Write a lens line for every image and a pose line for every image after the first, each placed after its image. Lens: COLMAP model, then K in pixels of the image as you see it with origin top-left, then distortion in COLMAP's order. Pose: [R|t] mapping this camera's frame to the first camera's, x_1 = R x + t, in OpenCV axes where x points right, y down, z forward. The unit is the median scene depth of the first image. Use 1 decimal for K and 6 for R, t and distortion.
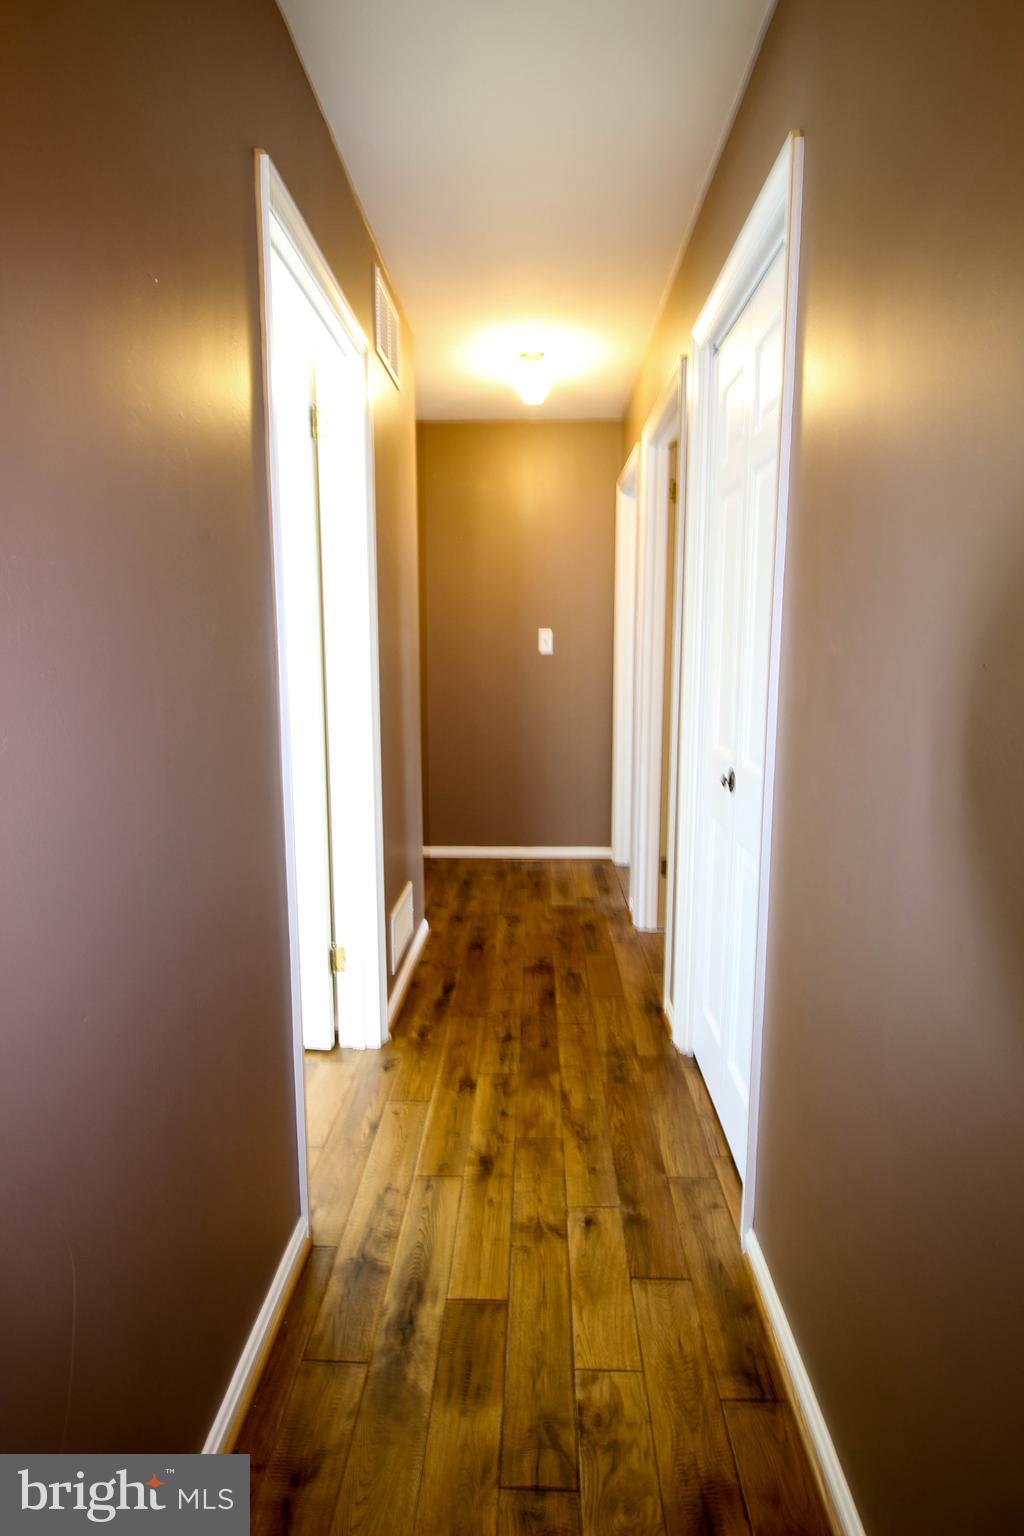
lens RADIAL K [[824.0, 0, 512.0], [0, 824.0, 766.9], [0, 0, 1]] dist [0.006240, -0.013138]
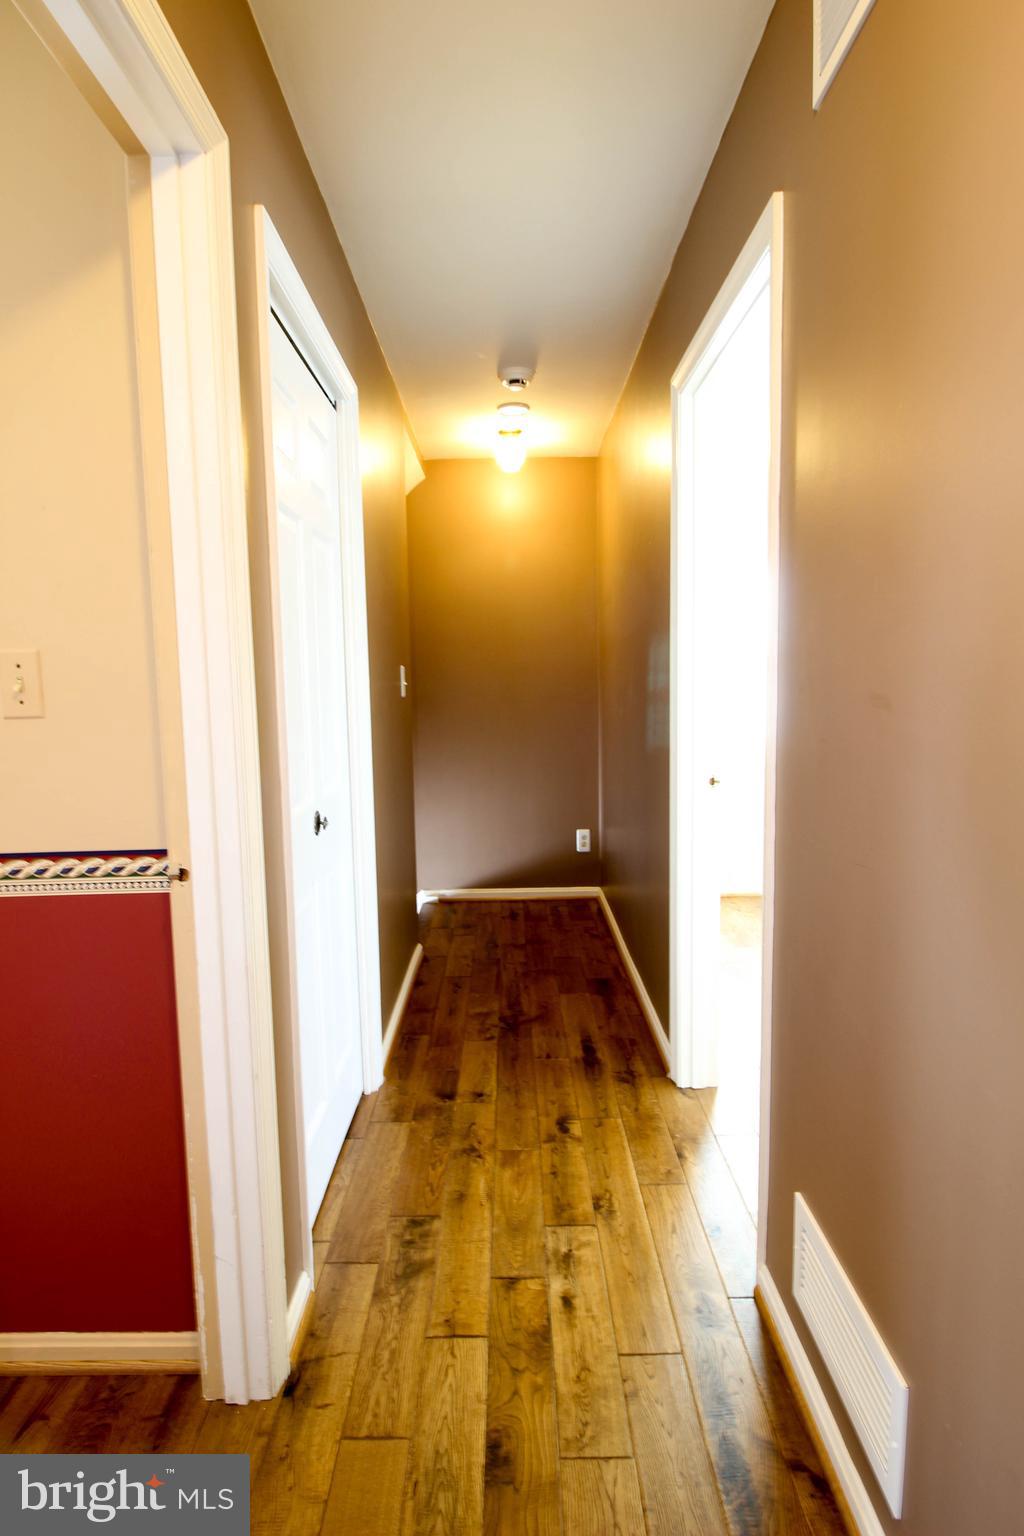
lens RADIAL K [[824.0, 0, 509.5], [0, 824.0, 767.4], [0, 0, 1]] dist [0.006240, -0.013138]
pose [[-0.999197, 0.024984, -0.031314, 0.058457], [0.016234, 0.967163, 0.253639, -0.263459], [0.036623, 0.252928, -0.966792, 1.746807]]
